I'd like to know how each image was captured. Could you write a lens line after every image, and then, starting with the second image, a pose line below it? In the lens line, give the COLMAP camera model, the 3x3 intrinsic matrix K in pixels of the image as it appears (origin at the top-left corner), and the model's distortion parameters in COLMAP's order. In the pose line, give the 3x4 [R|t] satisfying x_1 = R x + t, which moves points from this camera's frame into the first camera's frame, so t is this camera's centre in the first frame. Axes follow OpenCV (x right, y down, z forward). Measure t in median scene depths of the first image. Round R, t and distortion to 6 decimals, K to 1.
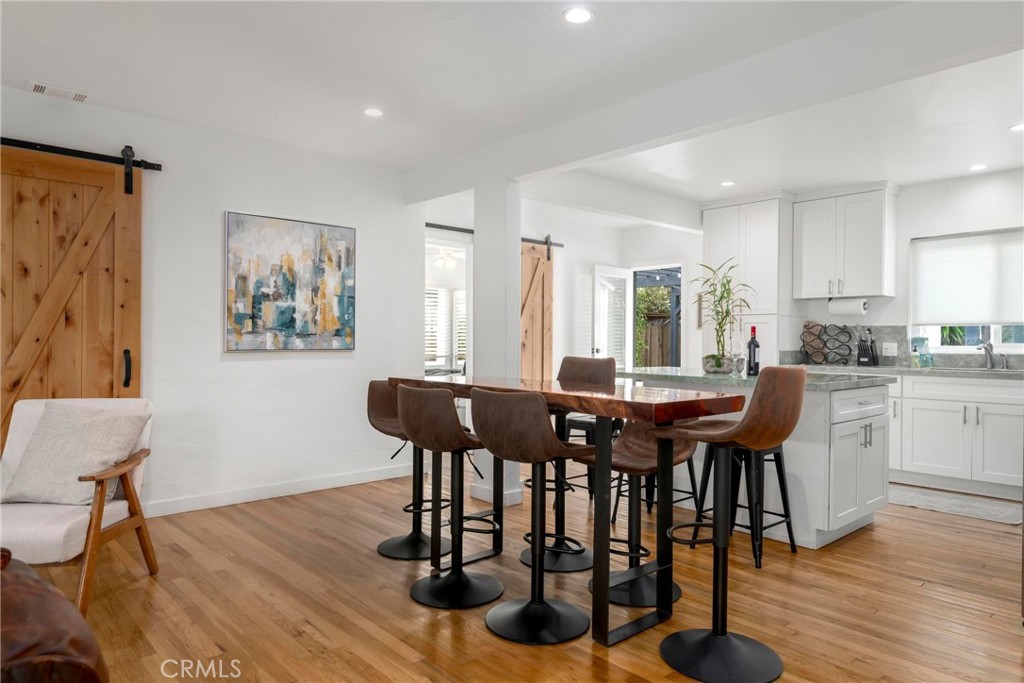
lens RADIAL K [[647.4, 0, 512.0], [0, 647.4, 341.5], [0, 0, 1]] dist [0.016007, -0.003063]
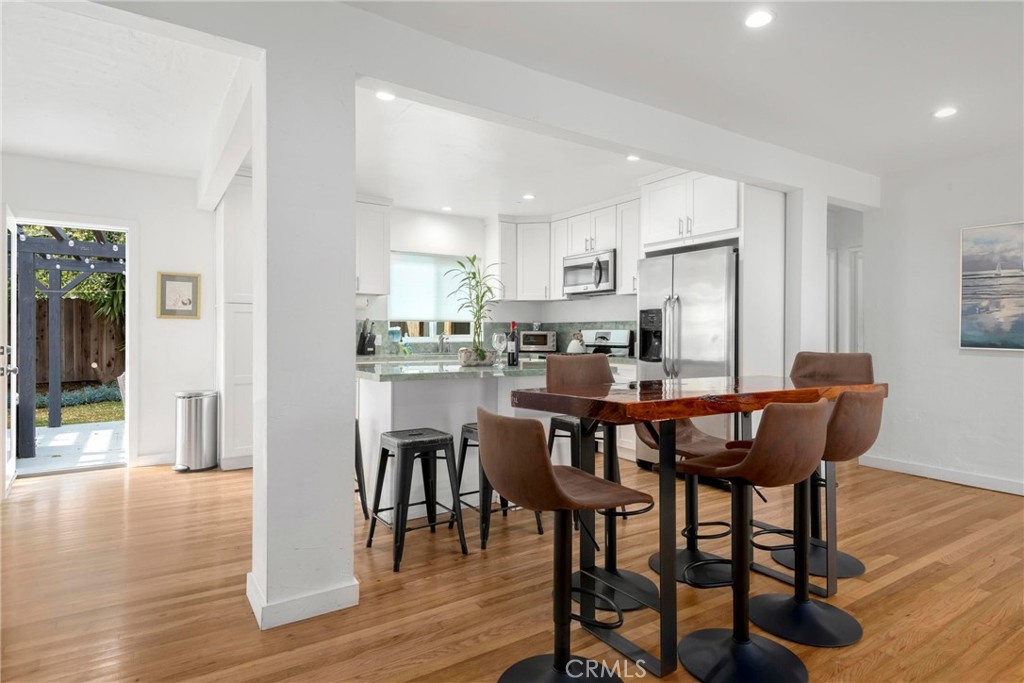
lens RADIAL K [[559.4, 0, 512.0], [0, 559.4, 341.5], [0, 0, 1]] dist [0.001304, 0.000065]
pose [[0.155095, -0.018942, 0.987718, -0.501173], [-0.001611, 0.999810, 0.019427, -0.007030], [-0.987898, -0.004604, 0.155035, 0.739494]]
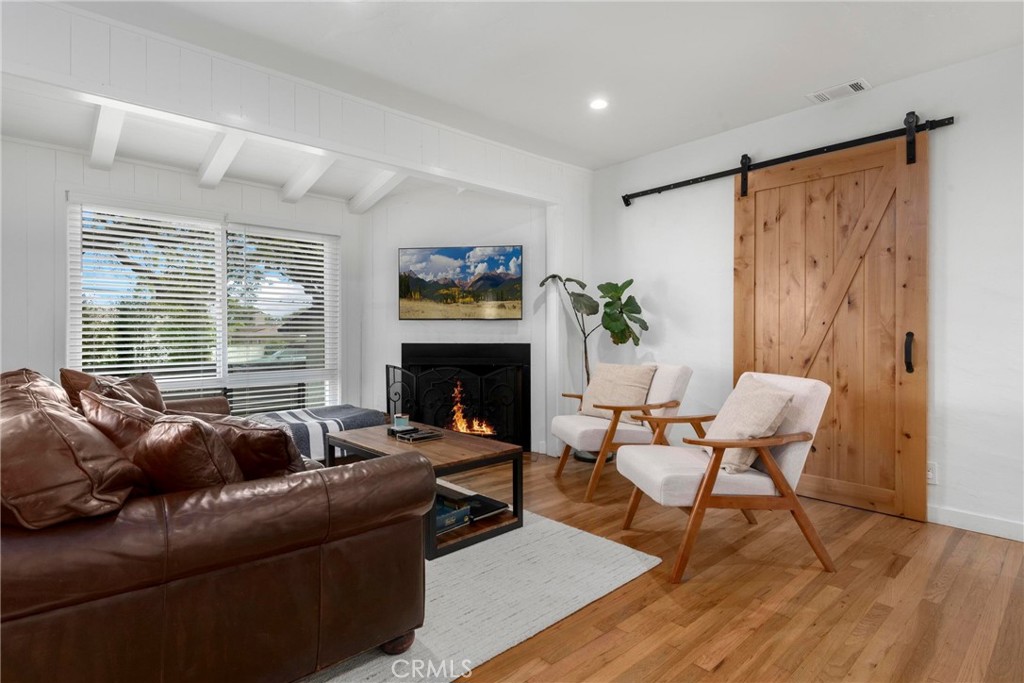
lens RADIAL K [[519.8, 0, 512.0], [0, 519.8, 334.1], [0, 0, 1]] dist [-0.003706, -0.001521]
pose [[-0.005553, -0.005370, -0.999970, 0.125210], [-0.003631, 0.999979, -0.005349, 0.017829], [0.999978, 0.003601, -0.005572, 0.370191]]
